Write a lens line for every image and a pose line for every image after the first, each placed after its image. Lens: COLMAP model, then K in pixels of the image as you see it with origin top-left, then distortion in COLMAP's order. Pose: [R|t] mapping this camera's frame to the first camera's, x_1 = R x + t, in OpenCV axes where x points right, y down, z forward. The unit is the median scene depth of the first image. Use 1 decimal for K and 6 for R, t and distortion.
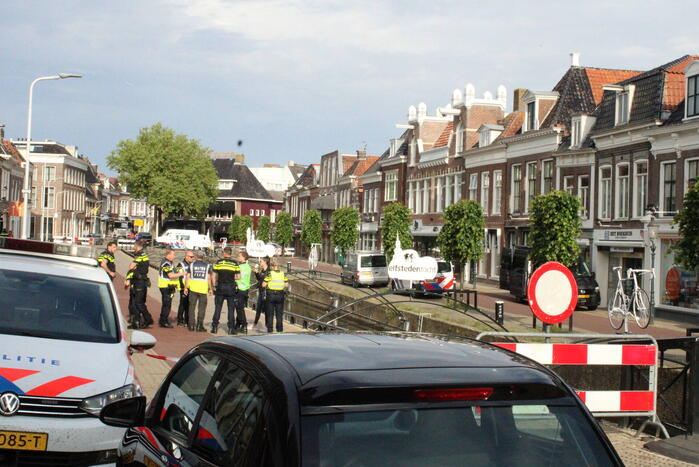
lens RADIAL K [[1055.0, 0, 353.3], [0, 1055.0, 232.2], [0, 0, 1]] dist [-0.002885, 0.000000]
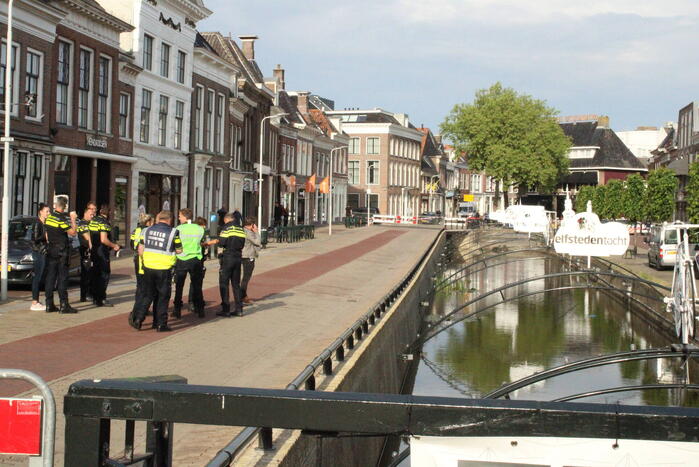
lens RADIAL K [[1182.3, 0, 350.7], [0, 1182.3, 231.9], [0, 0, 1]] dist [-0.002644, 0.000000]
pose [[0.940292, -0.011756, -0.340165, 0.093874], [0.017711, 0.999739, 0.014408, 0.008500], [0.339907, -0.019573, 0.940256, 0.122335]]
